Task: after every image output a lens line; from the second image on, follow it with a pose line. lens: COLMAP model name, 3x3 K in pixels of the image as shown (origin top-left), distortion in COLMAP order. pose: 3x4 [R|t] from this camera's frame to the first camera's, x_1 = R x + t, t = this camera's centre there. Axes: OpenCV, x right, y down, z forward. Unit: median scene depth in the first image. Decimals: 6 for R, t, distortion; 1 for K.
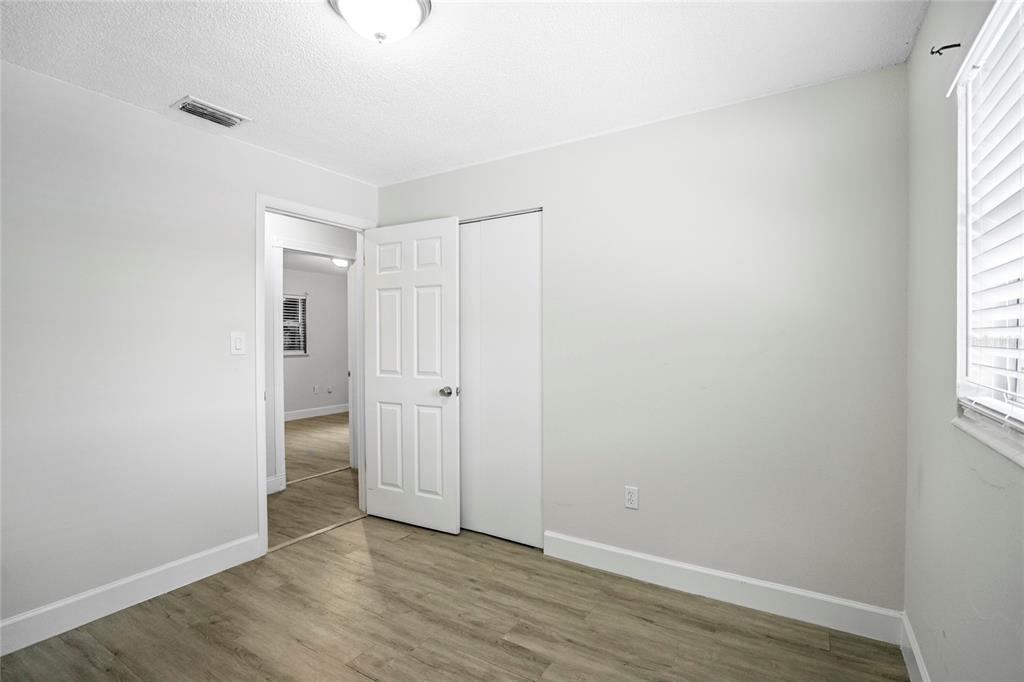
lens RADIAL K [[489.6, 0, 514.3], [0, 489.6, 345.4], [0, 0, 1]] dist [-0.036772, 0.010718]
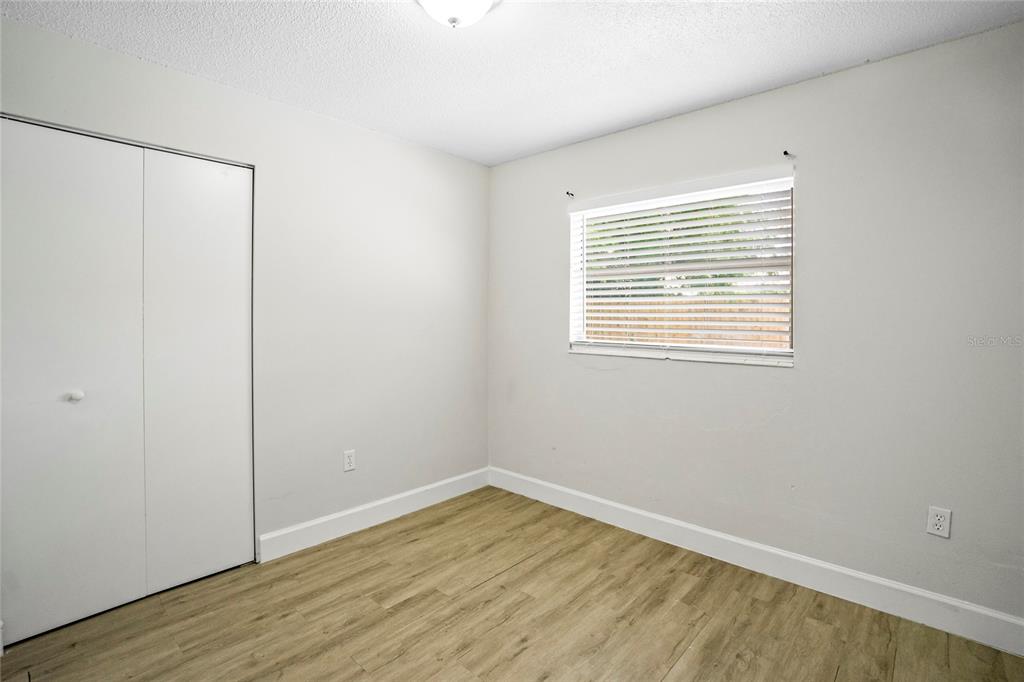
lens RADIAL K [[489.6, 0, 511.9], [0, 489.6, 332.7], [0, 0, 1]] dist [-0.036772, 0.010718]
pose [[0.164171, -0.023144, 0.986160, -0.856218], [0.007379, 0.999726, 0.022234, -0.005519], [-0.986404, 0.003627, 0.164296, 0.488691]]
